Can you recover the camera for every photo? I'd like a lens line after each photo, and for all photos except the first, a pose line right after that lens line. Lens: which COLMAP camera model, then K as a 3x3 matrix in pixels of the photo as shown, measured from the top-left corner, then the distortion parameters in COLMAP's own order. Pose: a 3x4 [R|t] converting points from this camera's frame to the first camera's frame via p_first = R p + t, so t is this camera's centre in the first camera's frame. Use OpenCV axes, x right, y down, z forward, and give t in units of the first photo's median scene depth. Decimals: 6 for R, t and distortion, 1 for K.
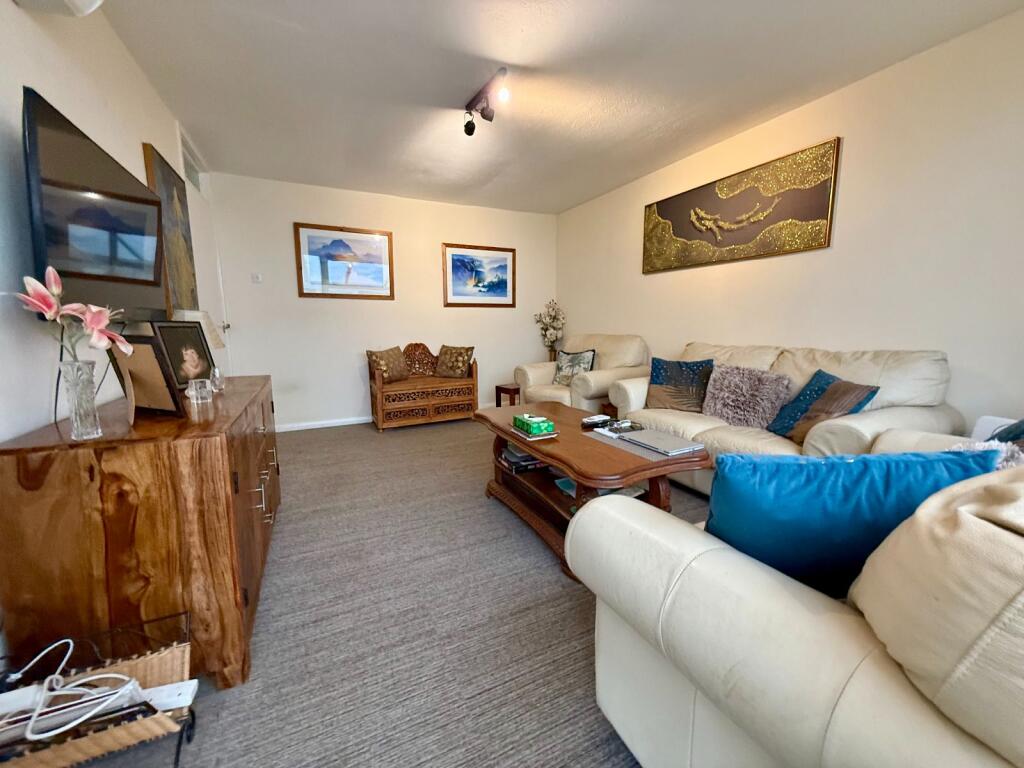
lens RADIAL K [[409.5, 0, 511.0], [0, 409.5, 386.8], [0, 0, 1]] dist [-0.000966, 0.000075]
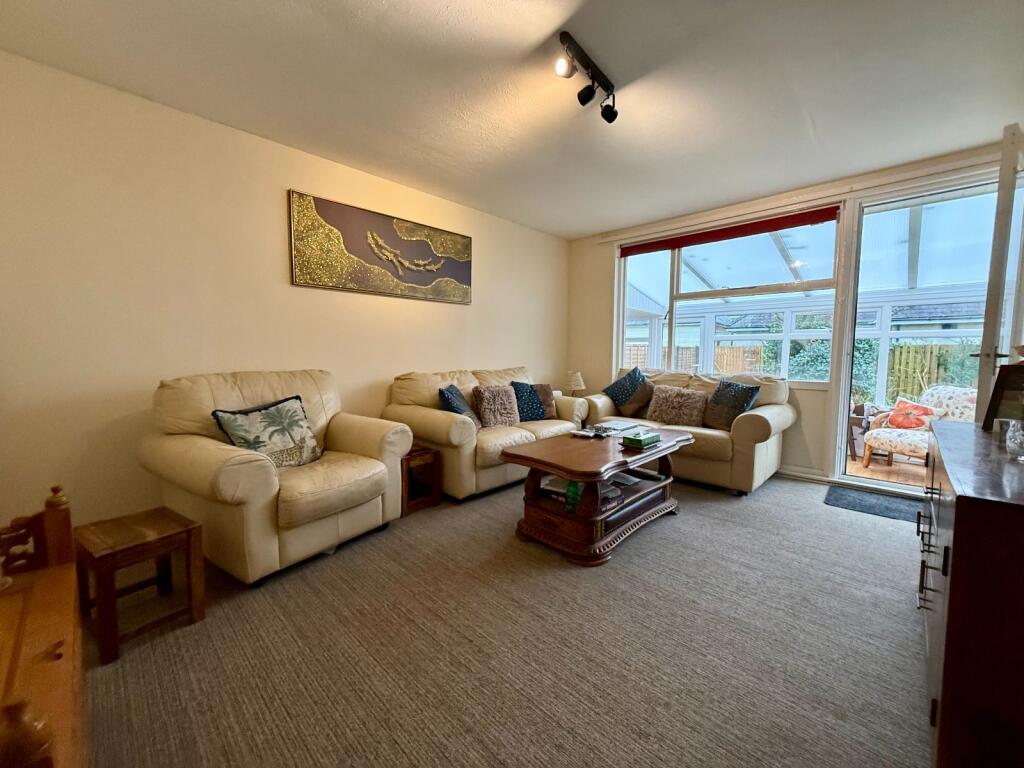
lens RADIAL K [[409.5, 0, 512.6], [0, 409.5, 380.4], [0, 0, 1]] dist [-0.000966, 0.000075]
pose [[-0.349892, -0.068600, 0.934275, -0.639662], [0.138658, 0.982538, 0.124072, -0.191983], [-0.926472, 0.172956, -0.334270, 1.202306]]
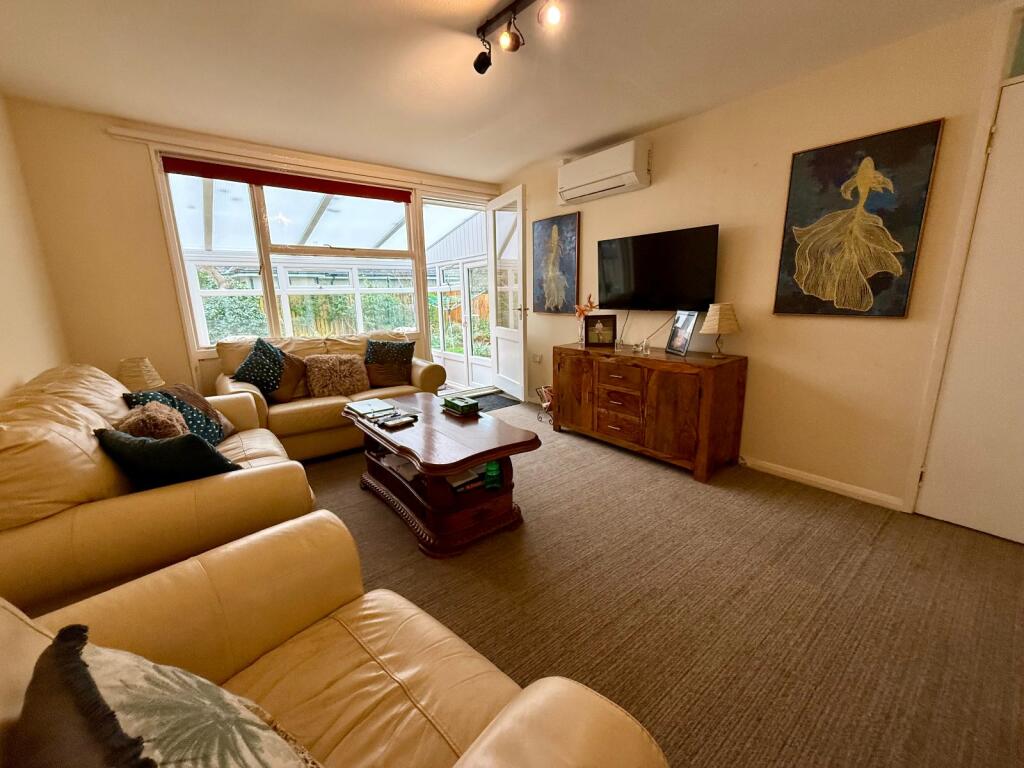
lens RADIAL K [[409.5, 0, 516.3], [0, 409.5, 381.4], [0, 0, 1]] dist [-0.000966, 0.000075]
pose [[-0.973342, 0.065286, -0.219870, 0.112740], [-0.016984, 0.935484, 0.352959, -0.290421], [0.228729, 0.347285, -0.909438, 1.506735]]
